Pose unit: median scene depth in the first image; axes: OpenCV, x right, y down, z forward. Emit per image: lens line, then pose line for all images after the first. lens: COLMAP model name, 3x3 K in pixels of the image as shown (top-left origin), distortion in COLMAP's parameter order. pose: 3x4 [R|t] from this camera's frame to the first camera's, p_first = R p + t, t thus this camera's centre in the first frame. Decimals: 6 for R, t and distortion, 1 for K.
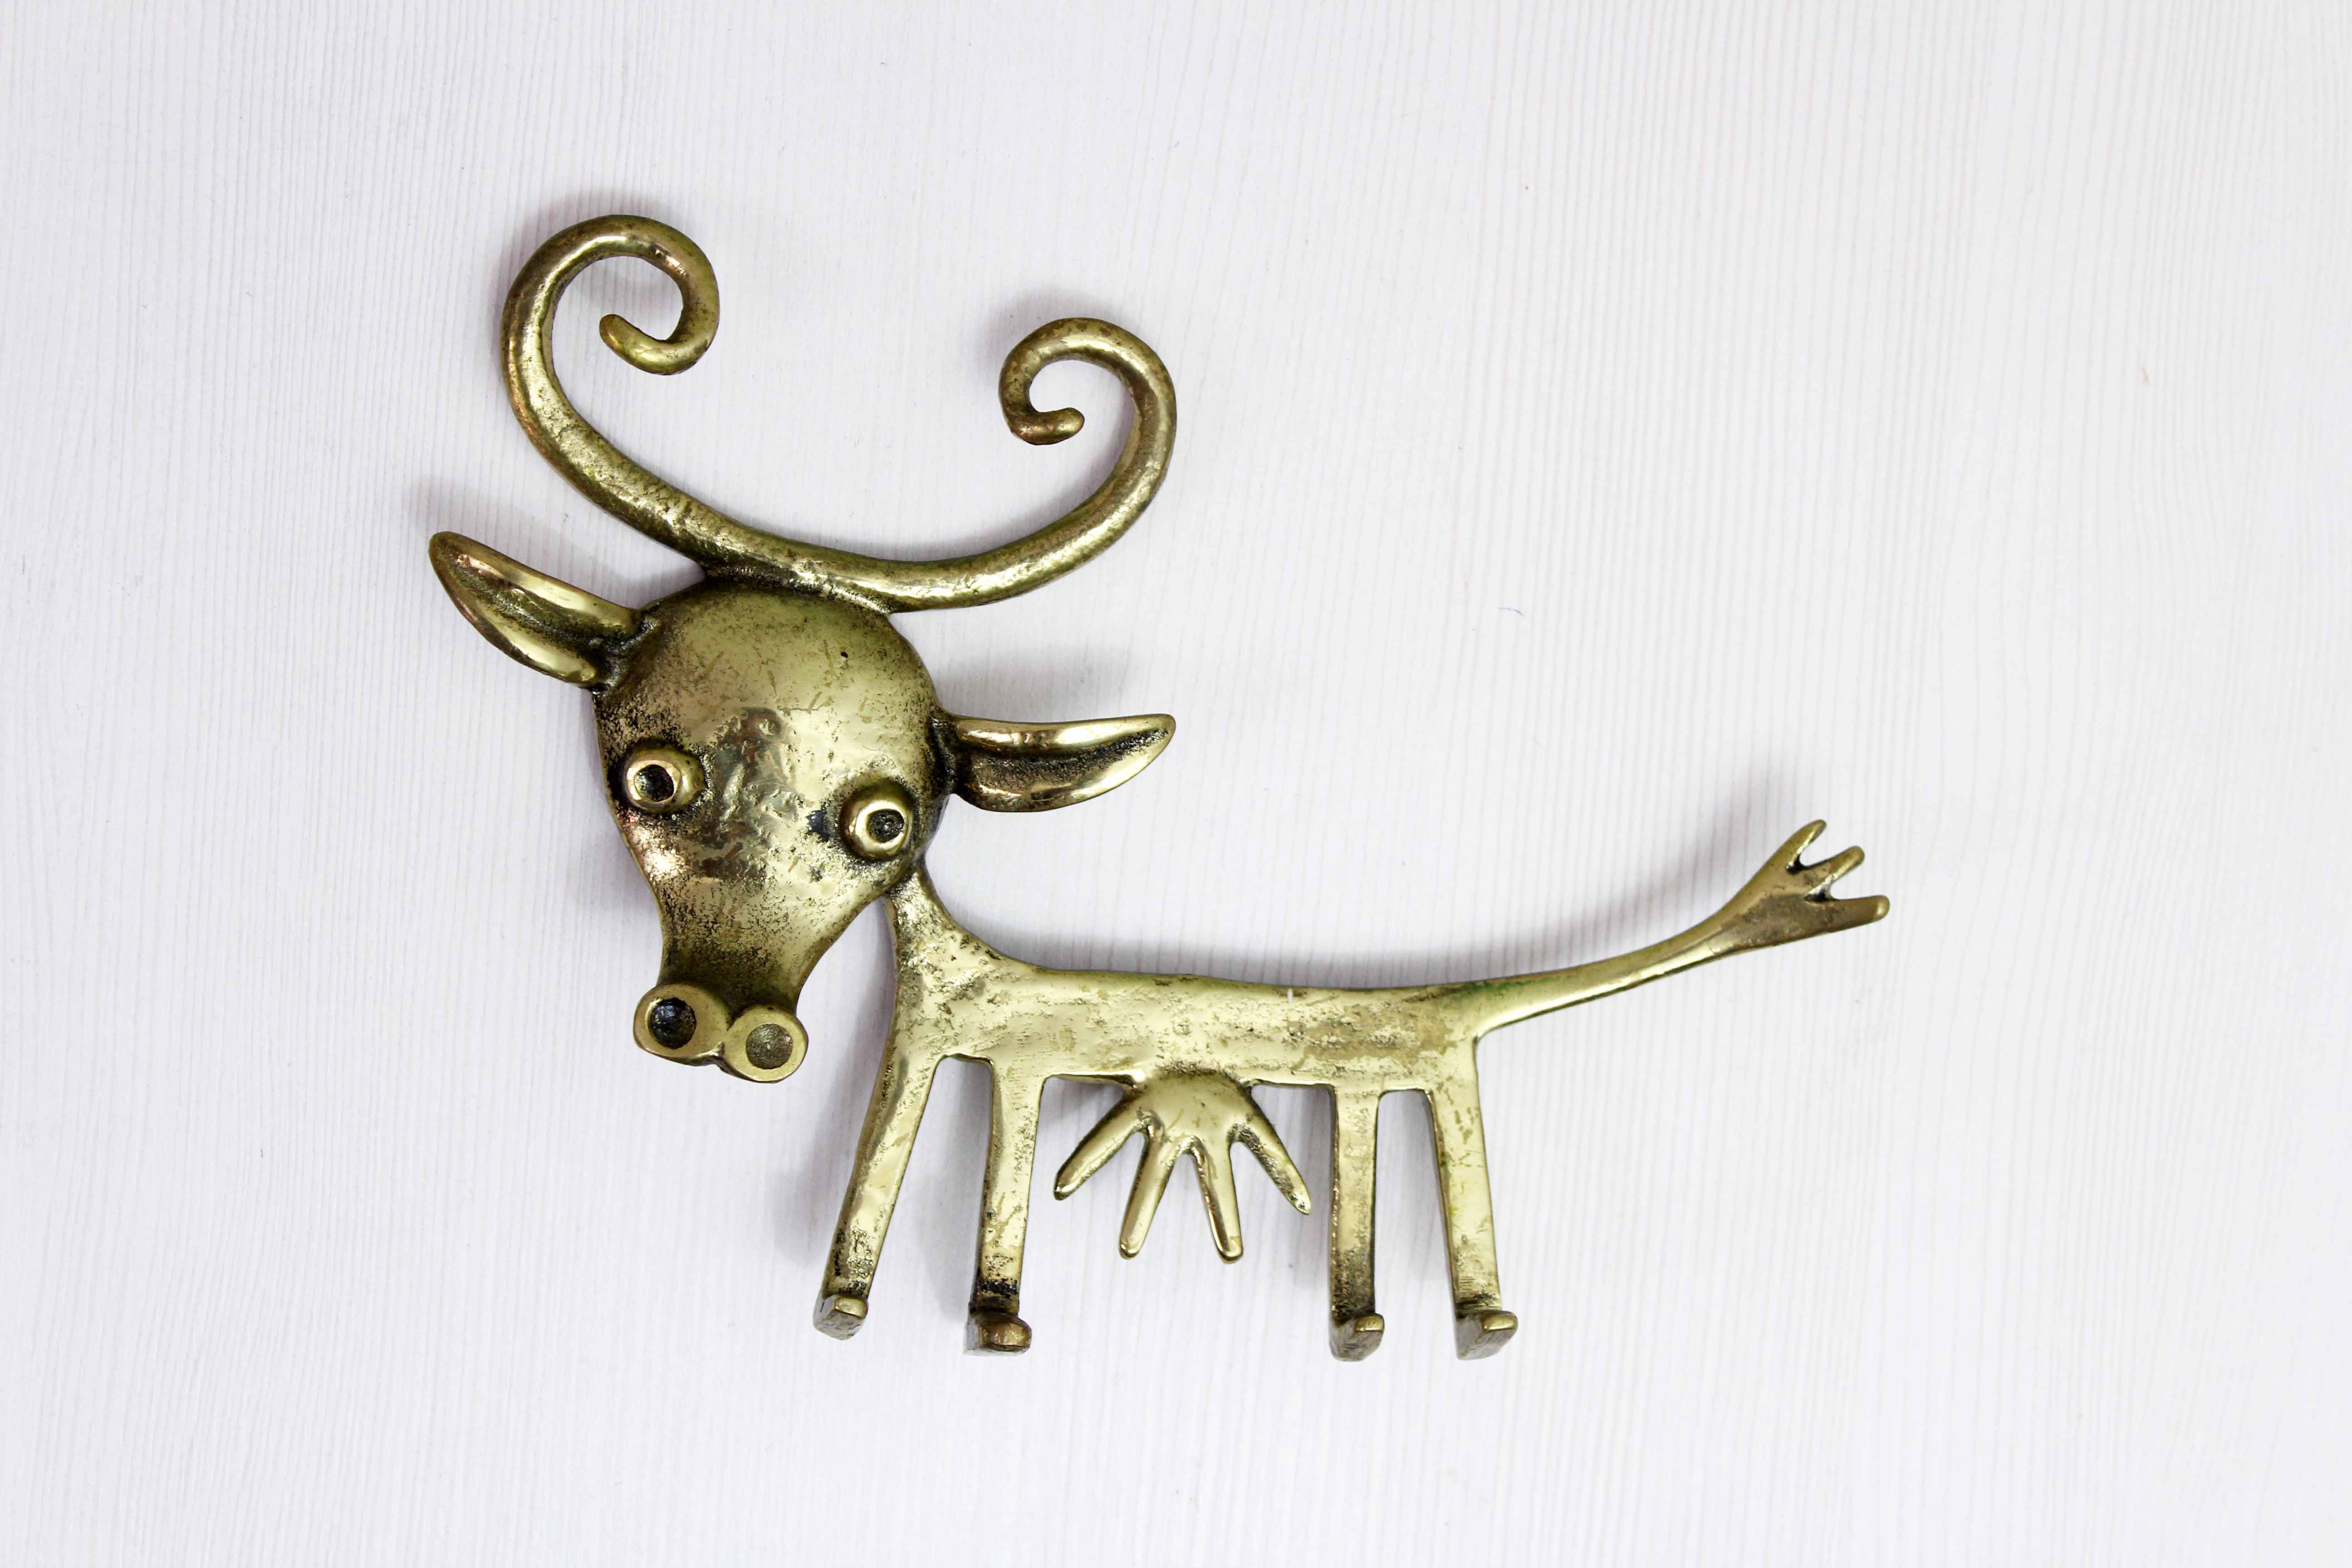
lens RADIAL K [[4740.1, 0, 1173.3], [0, 4740.1, 795.7], [0, 0, 1]] dist [0.037632, 0.000000]
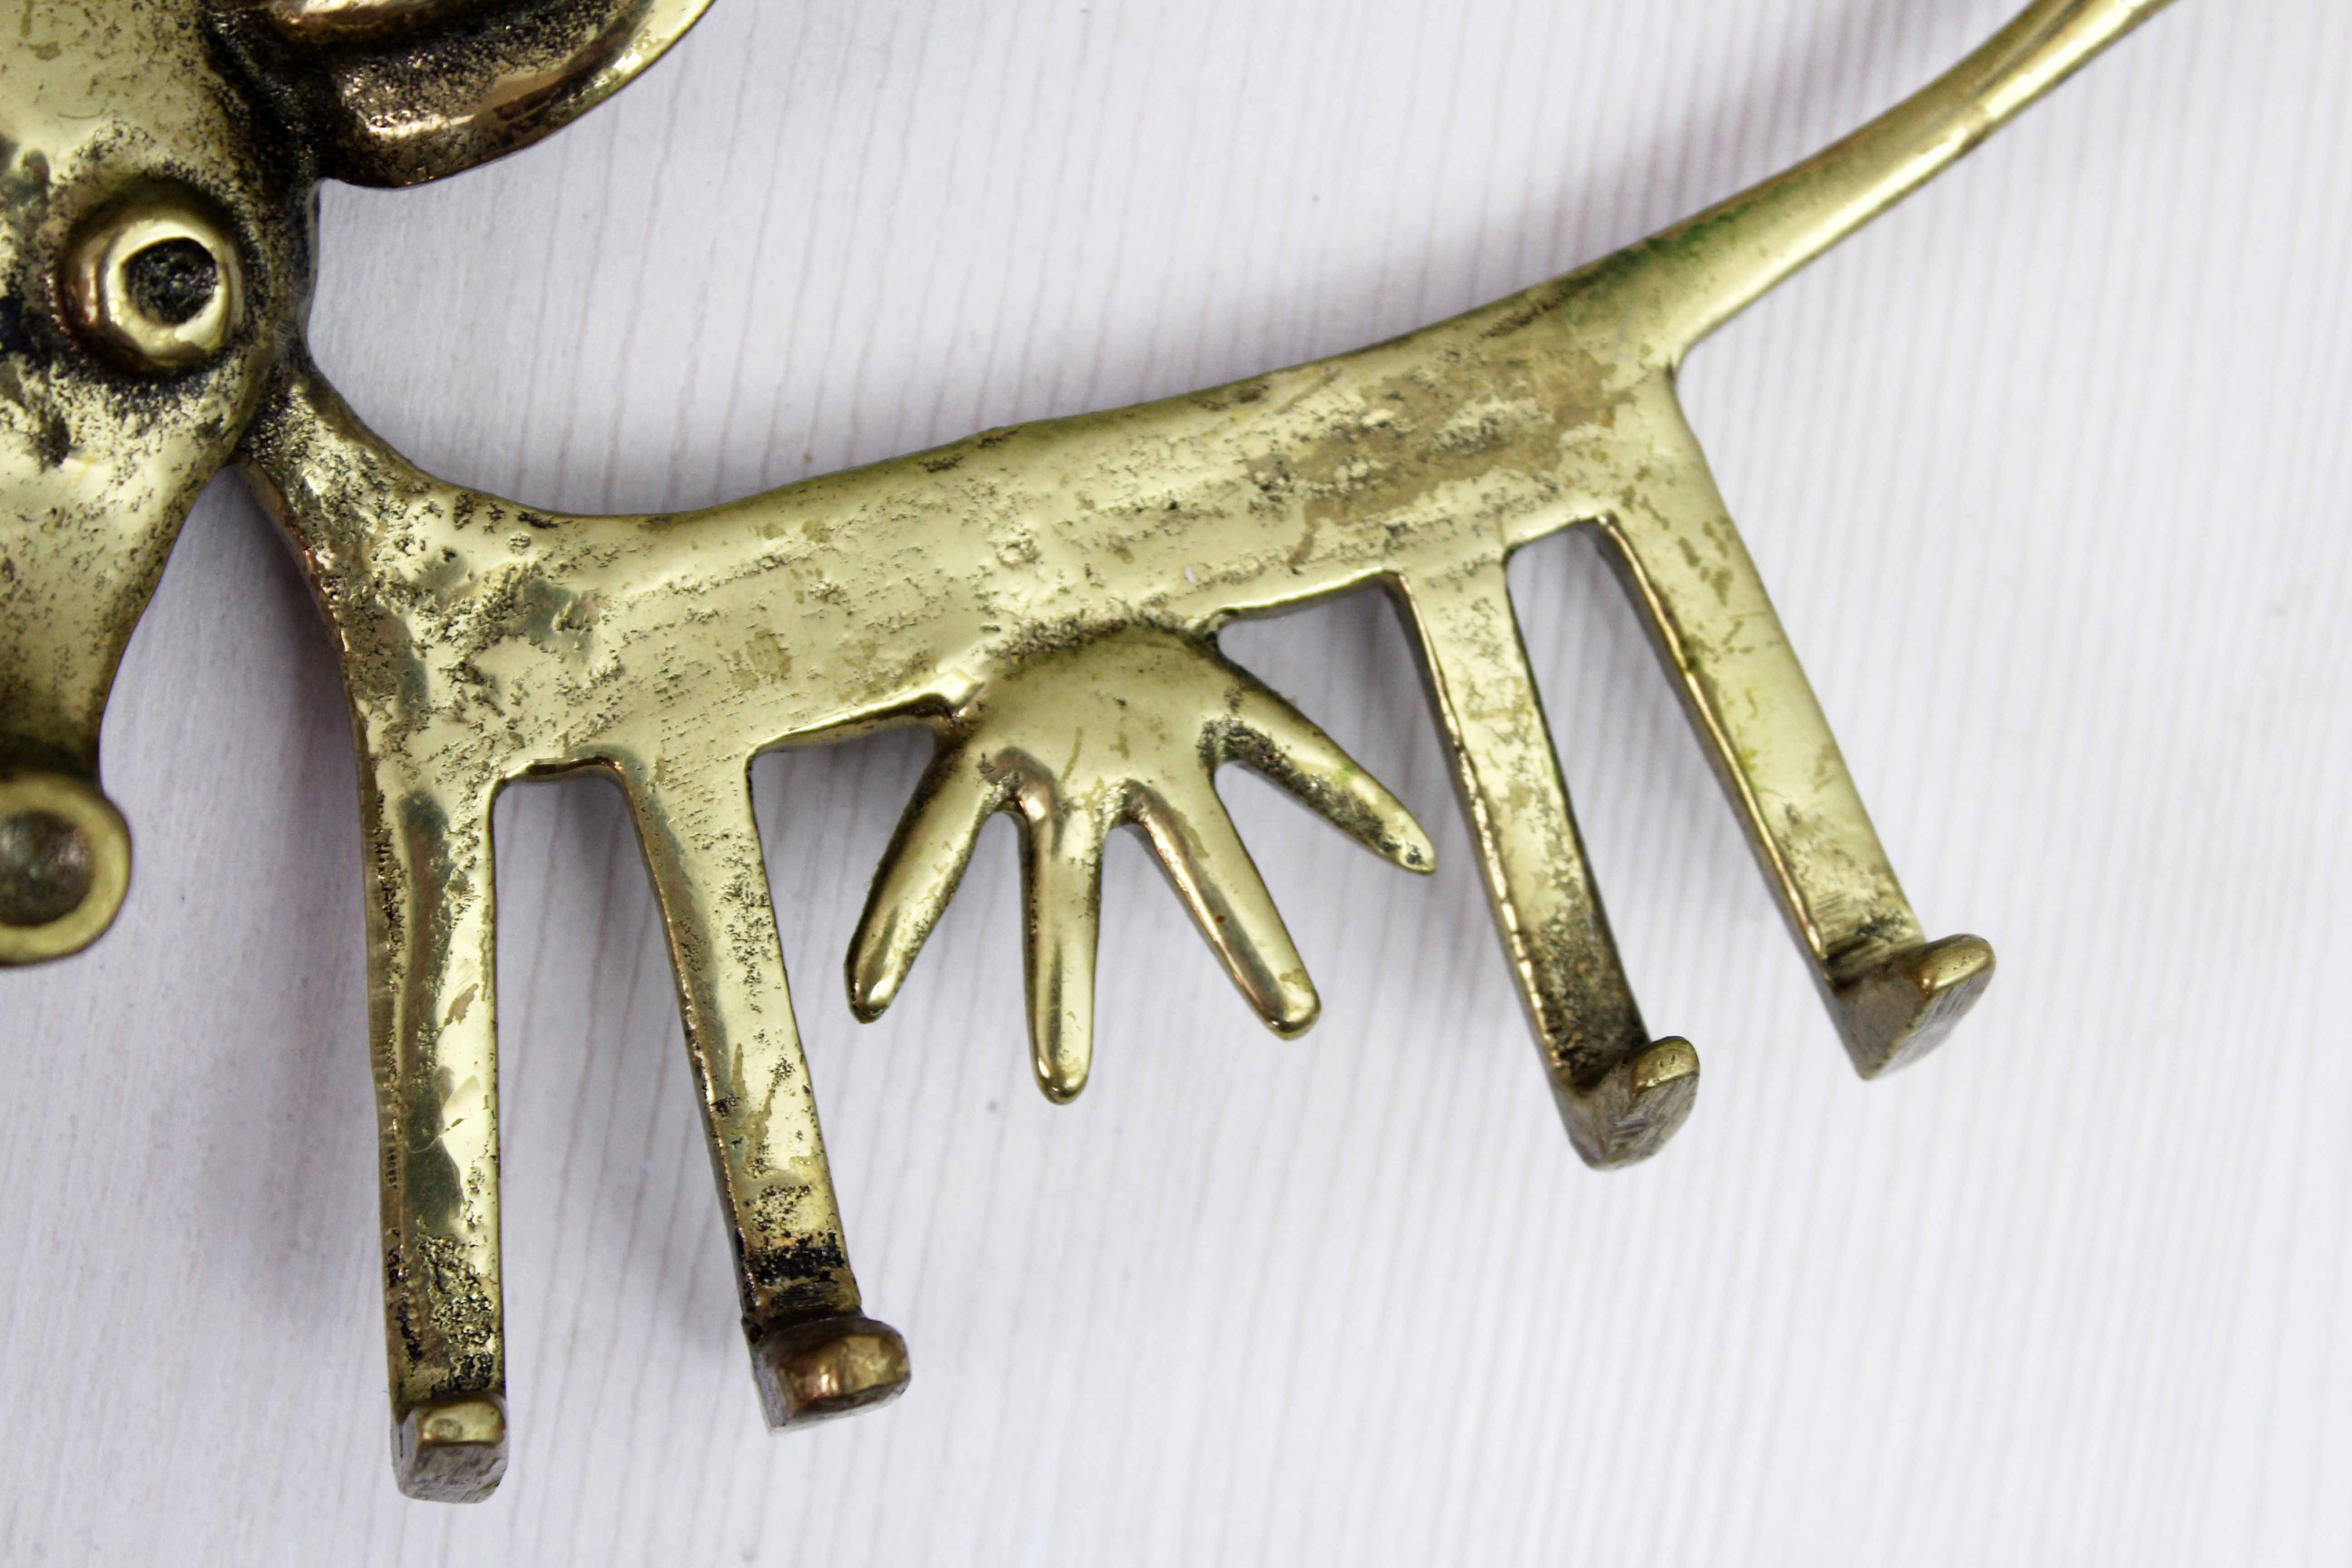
lens RADIAL K [[5142.2, 0, 1176.4], [0, 5142.2, 779.3], [0, 0, 1]] dist [0.058912, 0.000000]
pose [[0.948679, -0.313237, 0.043490, -0.011350], [0.311942, 0.949490, 0.034074, 0.058074], [-0.051967, -0.018759, 0.998473, 0.544924]]
